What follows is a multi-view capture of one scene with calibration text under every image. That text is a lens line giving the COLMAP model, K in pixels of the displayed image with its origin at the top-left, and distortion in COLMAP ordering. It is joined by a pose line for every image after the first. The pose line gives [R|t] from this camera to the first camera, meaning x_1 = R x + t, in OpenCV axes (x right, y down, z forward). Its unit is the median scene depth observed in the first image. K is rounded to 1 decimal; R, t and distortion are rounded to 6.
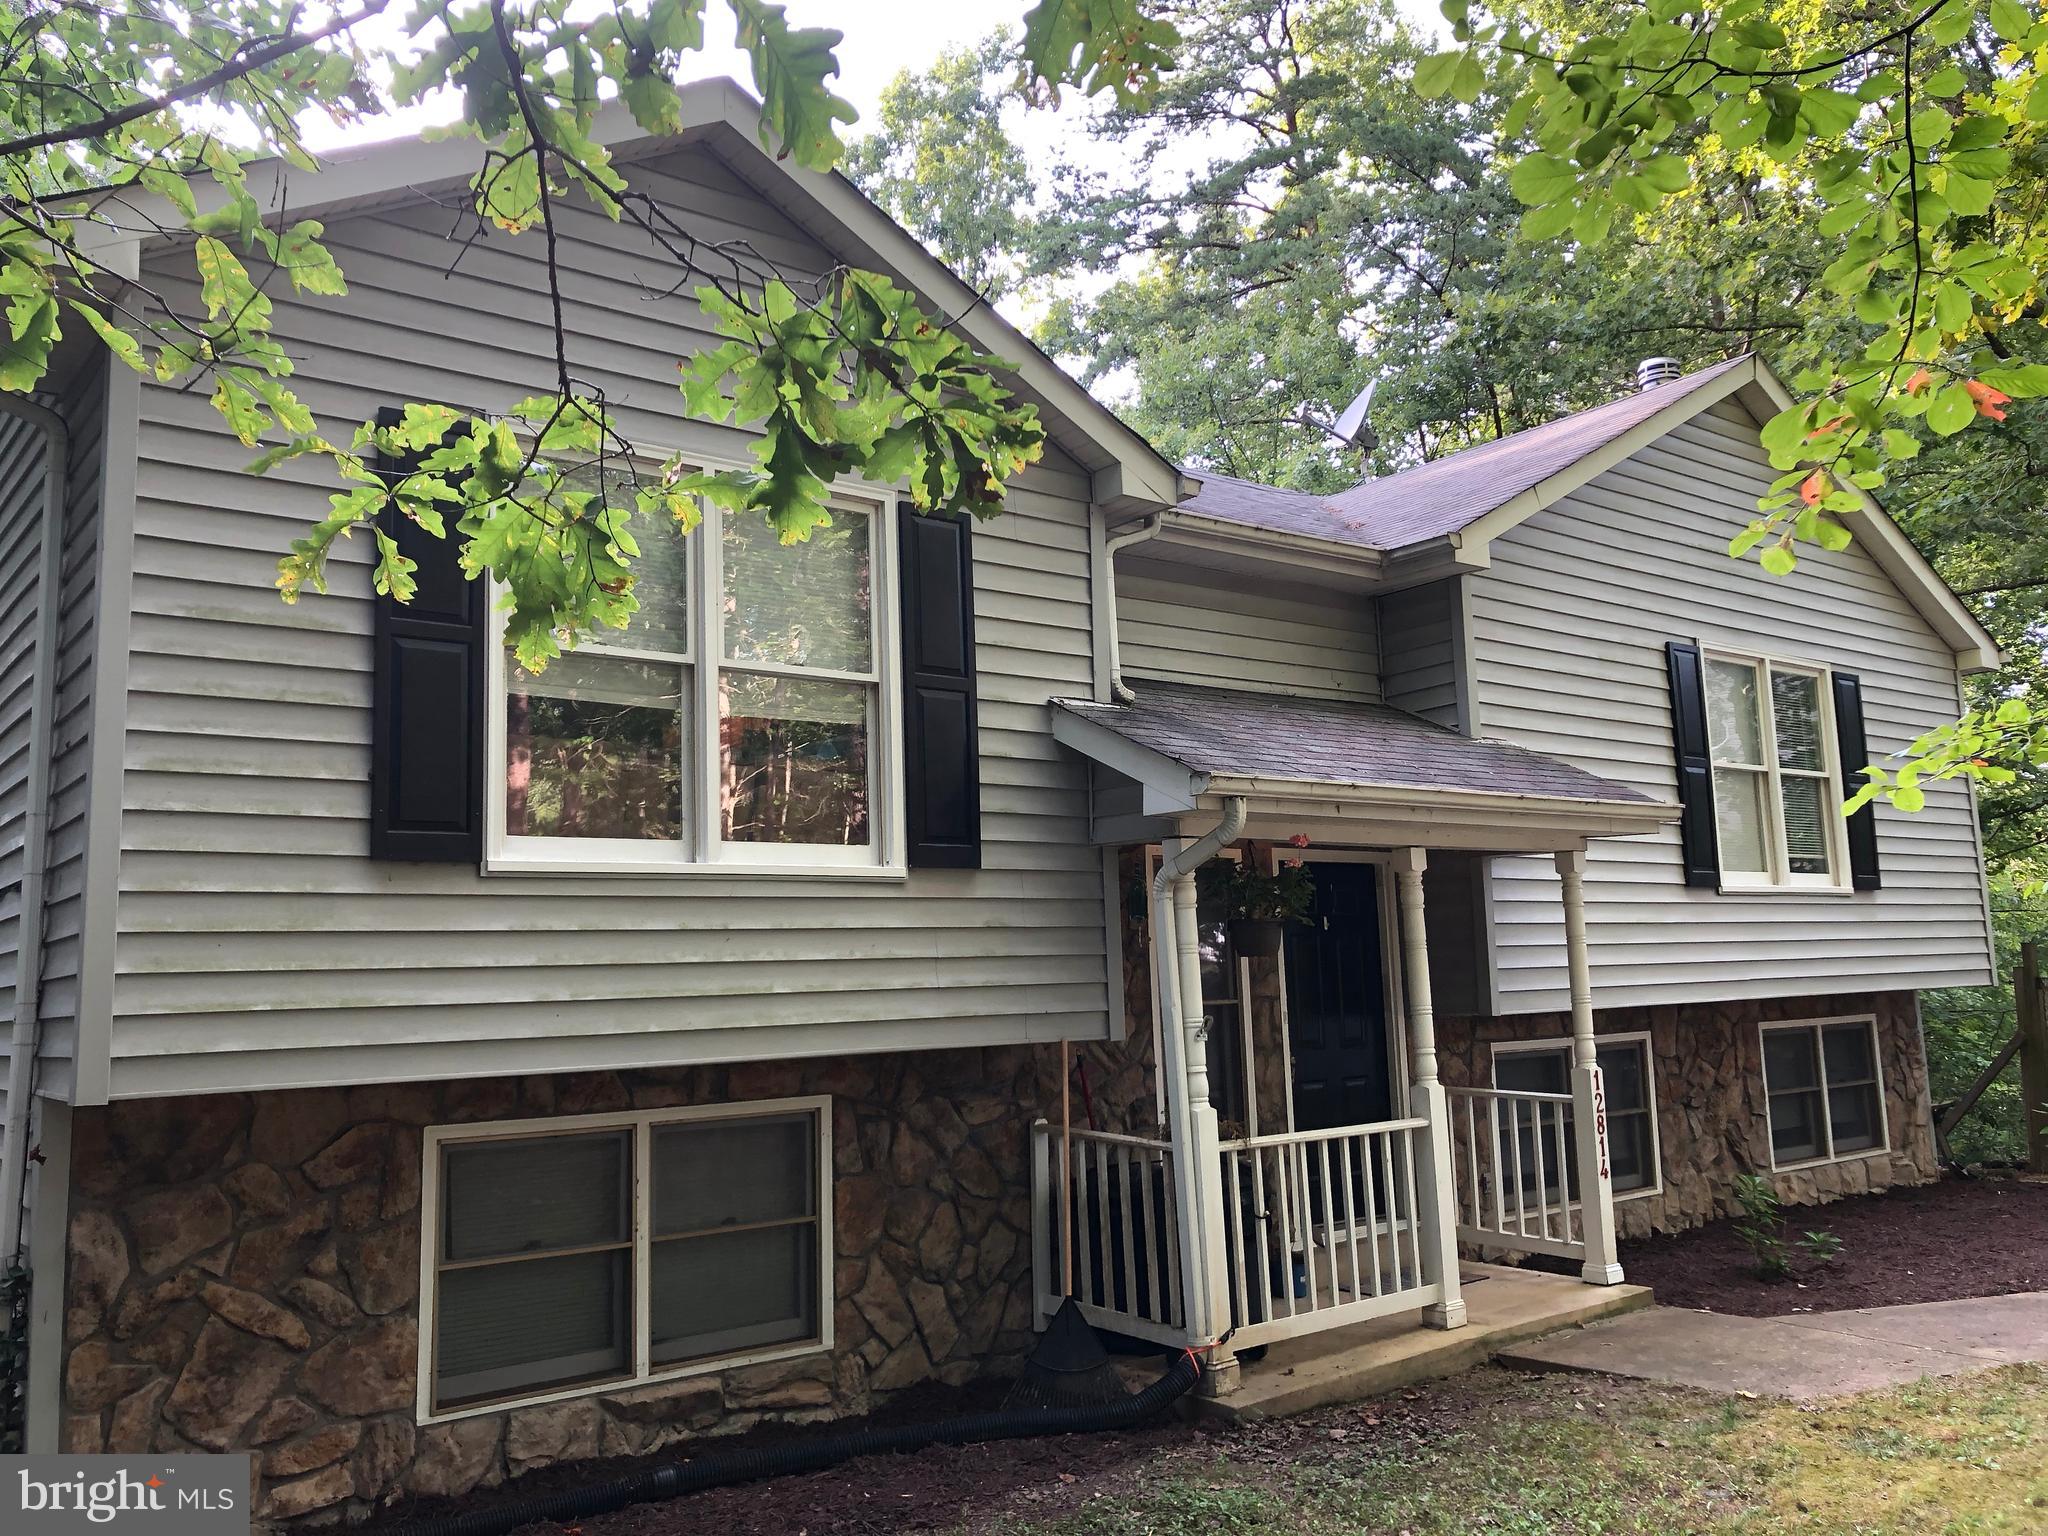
lens RADIAL K [[1701.3, 0, 1034.9], [0, 1701.3, 768.0], [0, 0, 1]] dist [0.043064, -0.027020]
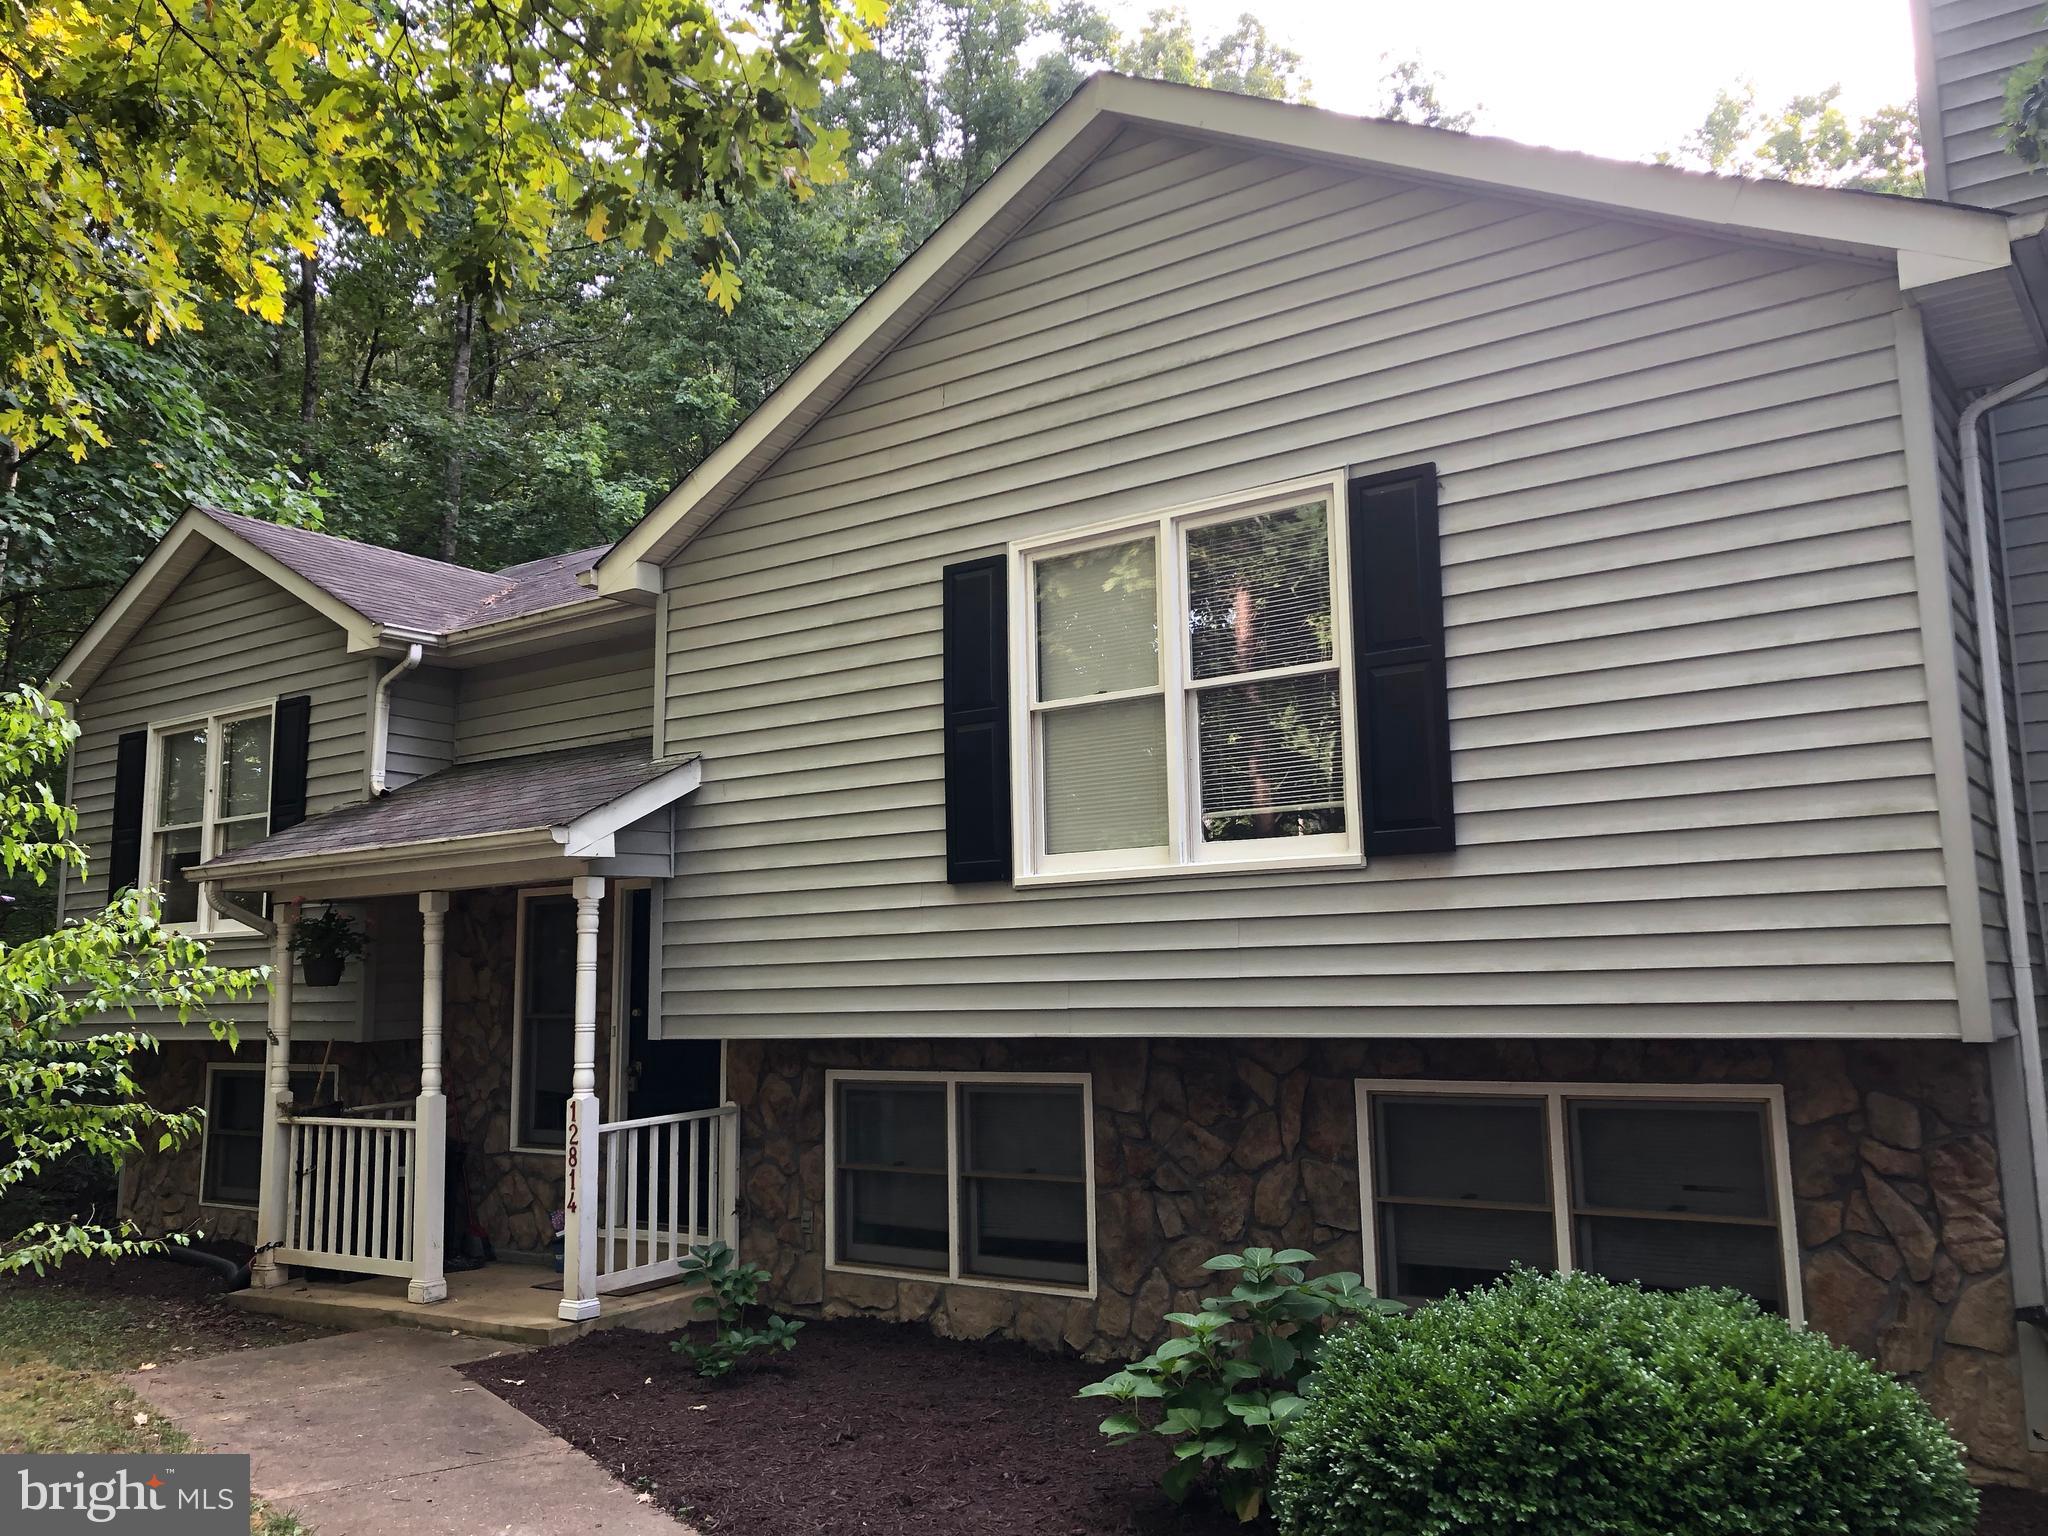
lens RADIAL K [[1549.9, 0, 1089.1], [0, 1549.9, 771.7], [0, 0, 1]] dist [0.008439, -0.007766]
pose [[0.303230, -0.100074, -0.947648, 0.972220], [0.129260, 0.989598, -0.063144, 0.065254], [0.944110, -0.103346, 0.313011, 0.779756]]
